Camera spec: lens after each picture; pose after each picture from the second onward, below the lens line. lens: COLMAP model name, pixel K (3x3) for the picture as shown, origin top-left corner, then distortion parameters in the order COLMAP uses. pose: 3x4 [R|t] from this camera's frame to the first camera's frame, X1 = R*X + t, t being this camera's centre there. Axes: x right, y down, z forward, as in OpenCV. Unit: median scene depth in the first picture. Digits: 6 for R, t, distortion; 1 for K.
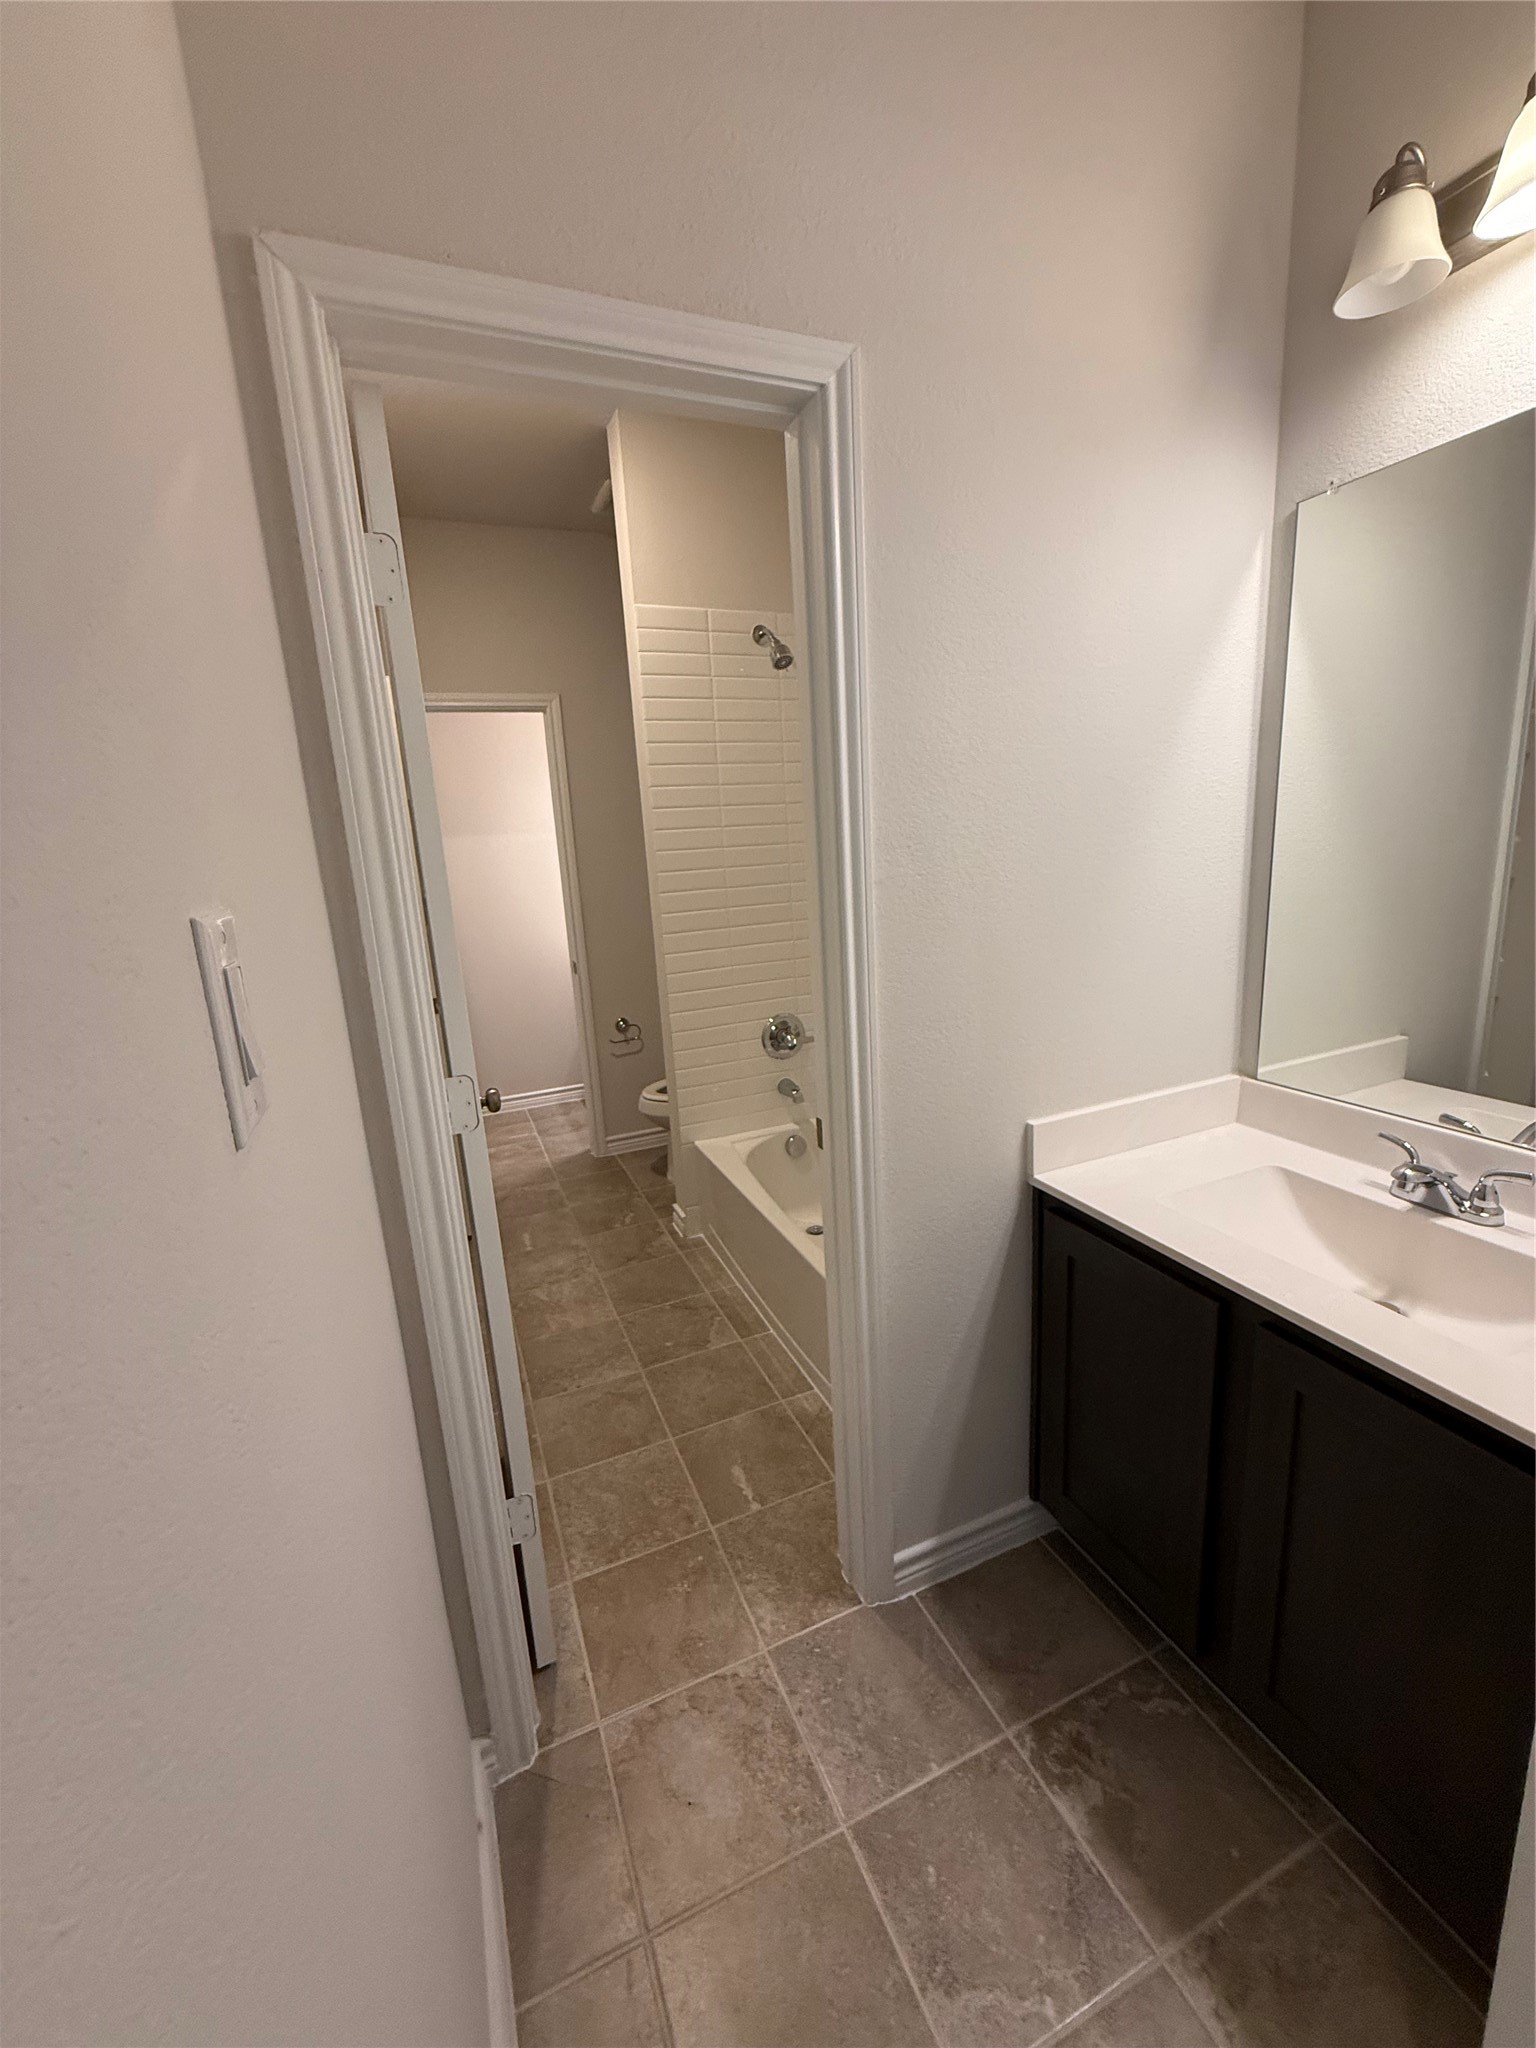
lens RADIAL K [[817.4, 0, 768.0], [0, 817.4, 1024.0], [0, 0, 1]] dist [0.001278, -0.000082]
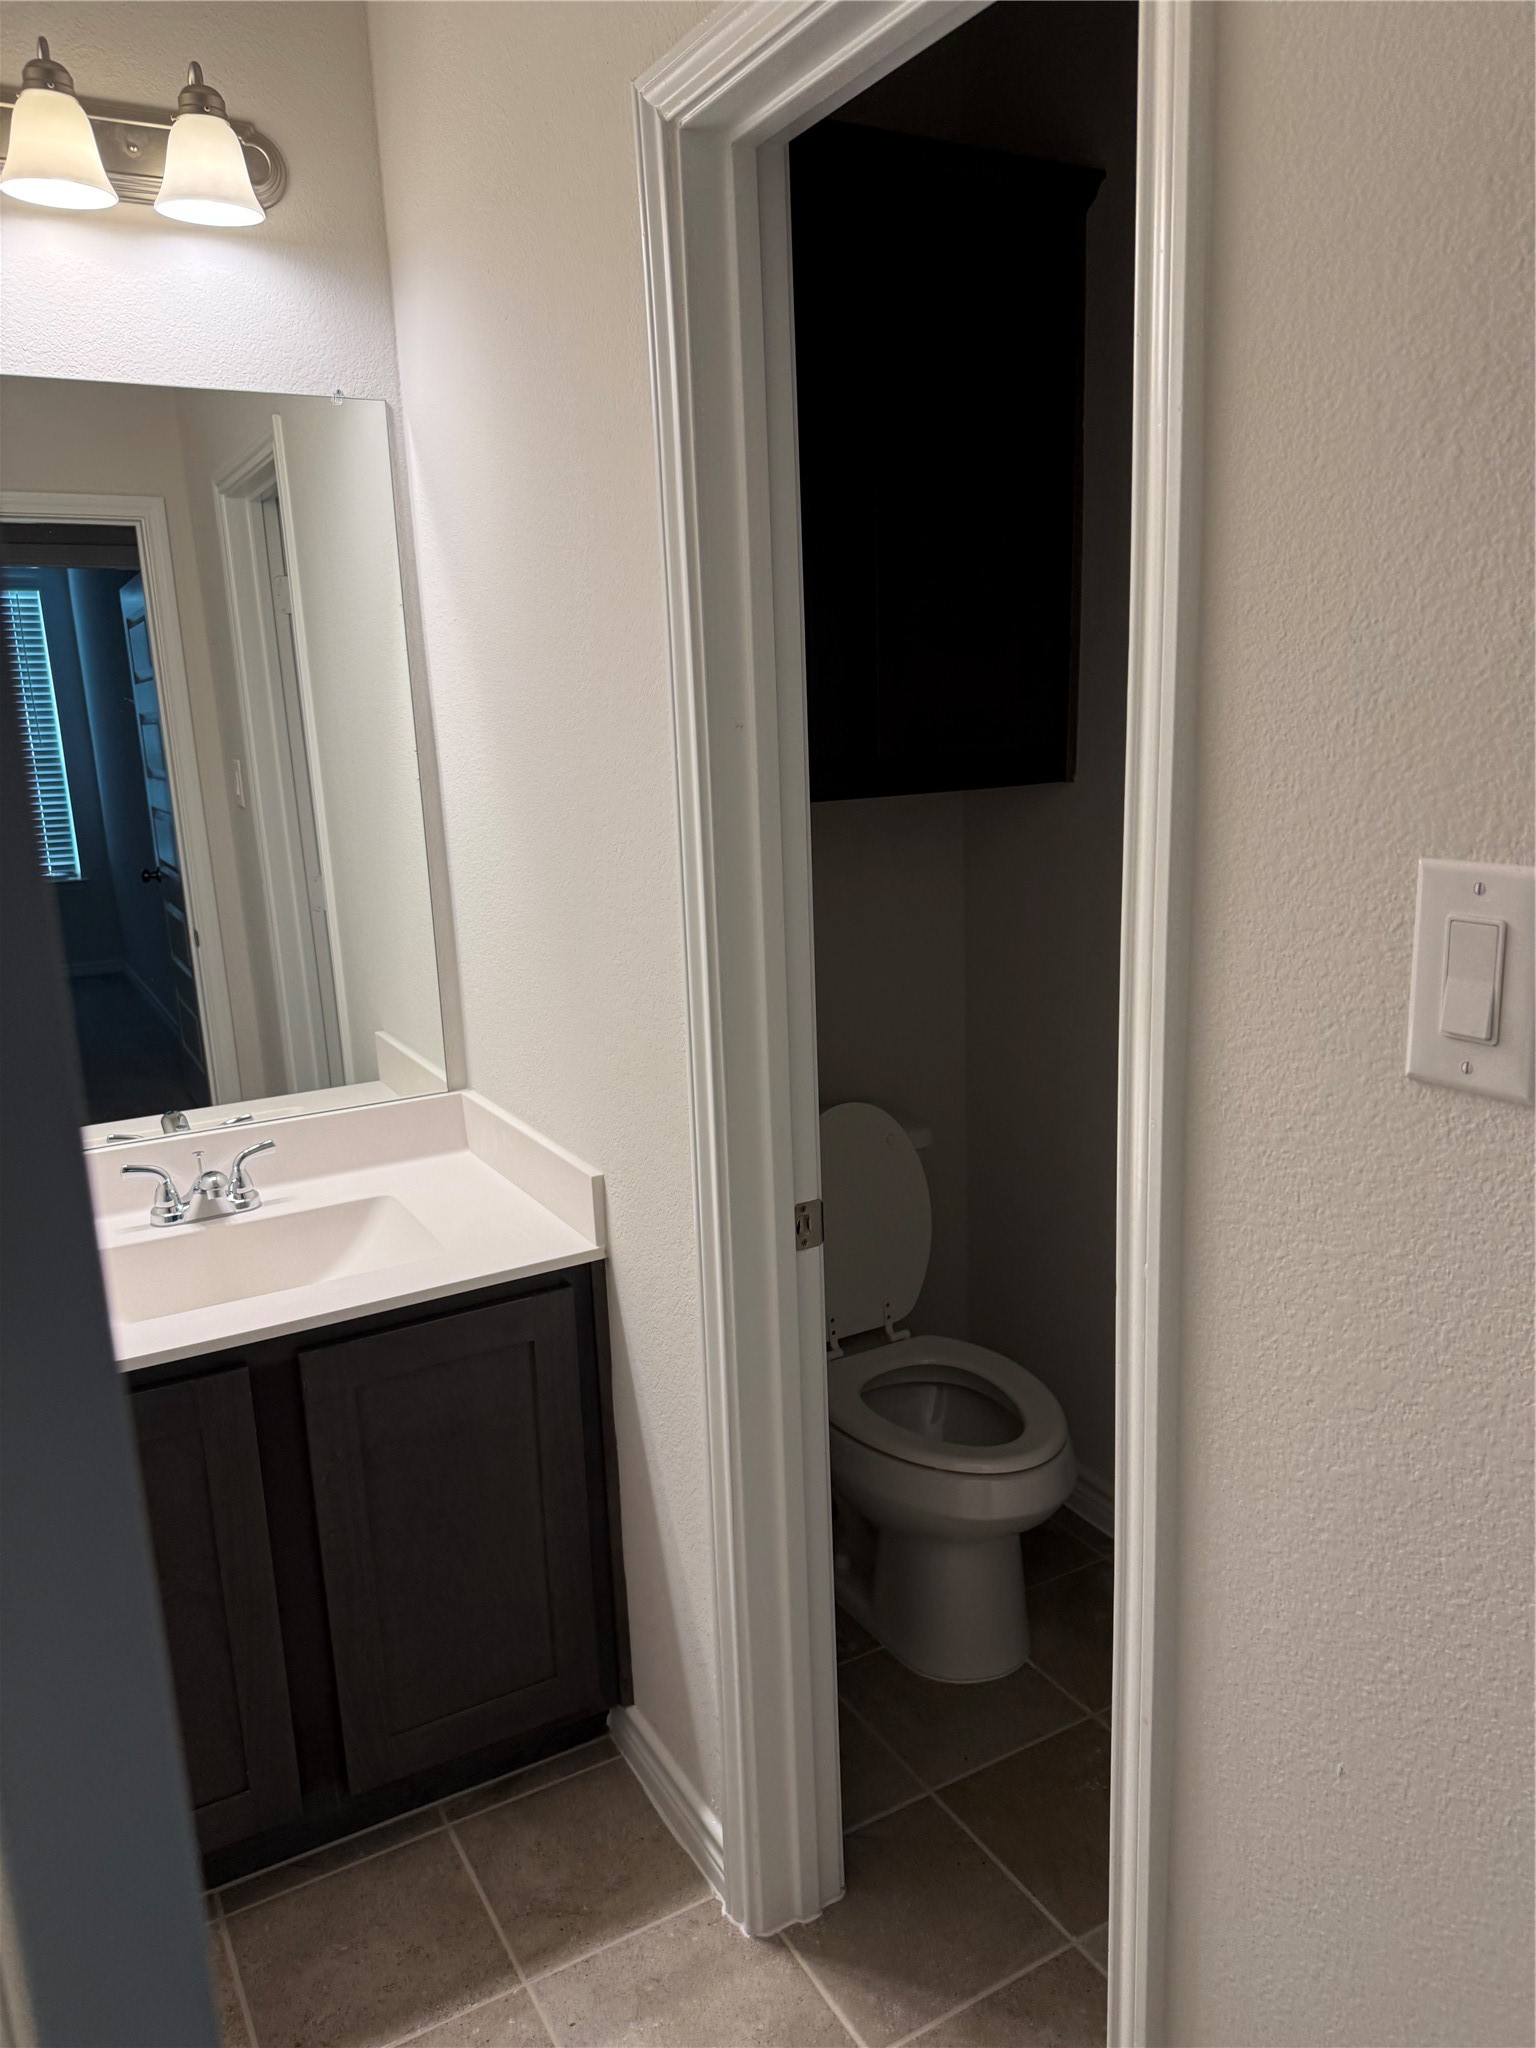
lens RADIAL K [[1422.0, 0, 757.0], [0, 1422.0, 1070.2], [0, 0, 1]] dist [-0.010245, -0.004600]
pose [[-0.113202, -0.170087, 0.978905, -0.724253], [0.261839, 0.945304, 0.194528, -0.074310], [-0.958450, 0.278337, -0.062475, 0.419499]]
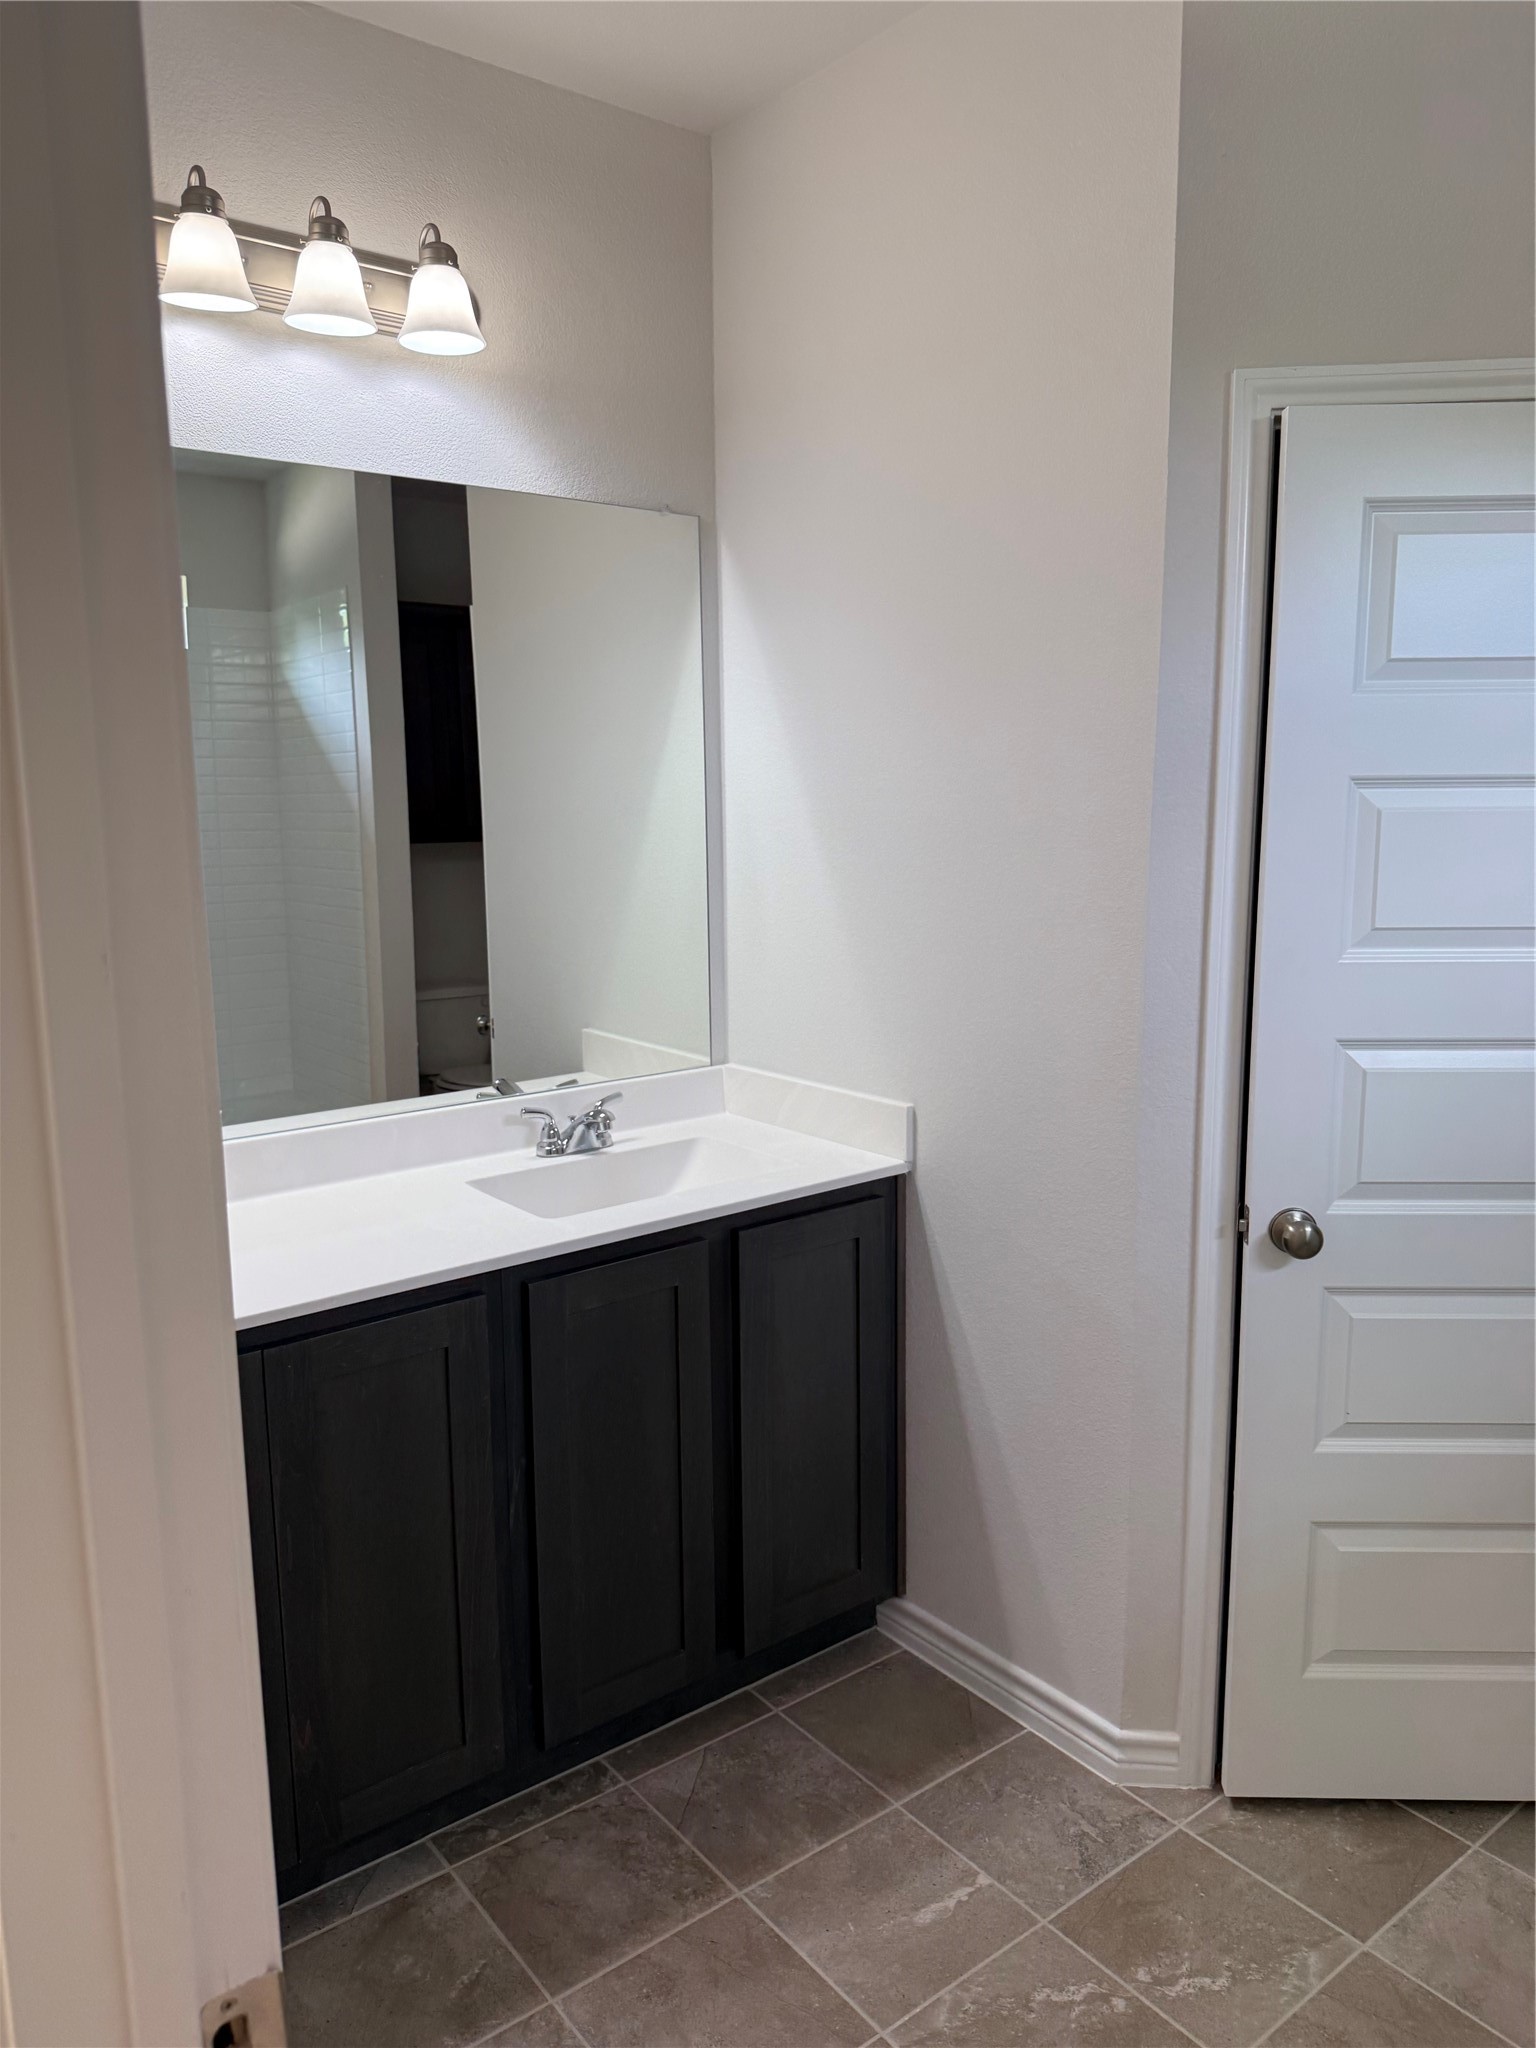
lens RADIAL K [[1447.3, 0, 768.0], [0, 1447.3, 1024.0], [0, 0, 1]] dist [0.000251, -0.005262]
pose [[-0.253546, -0.084352, 0.963639, -1.084127], [0.236116, 0.960661, 0.146216, -0.164804], [-0.938064, 0.264603, -0.223655, 1.057528]]
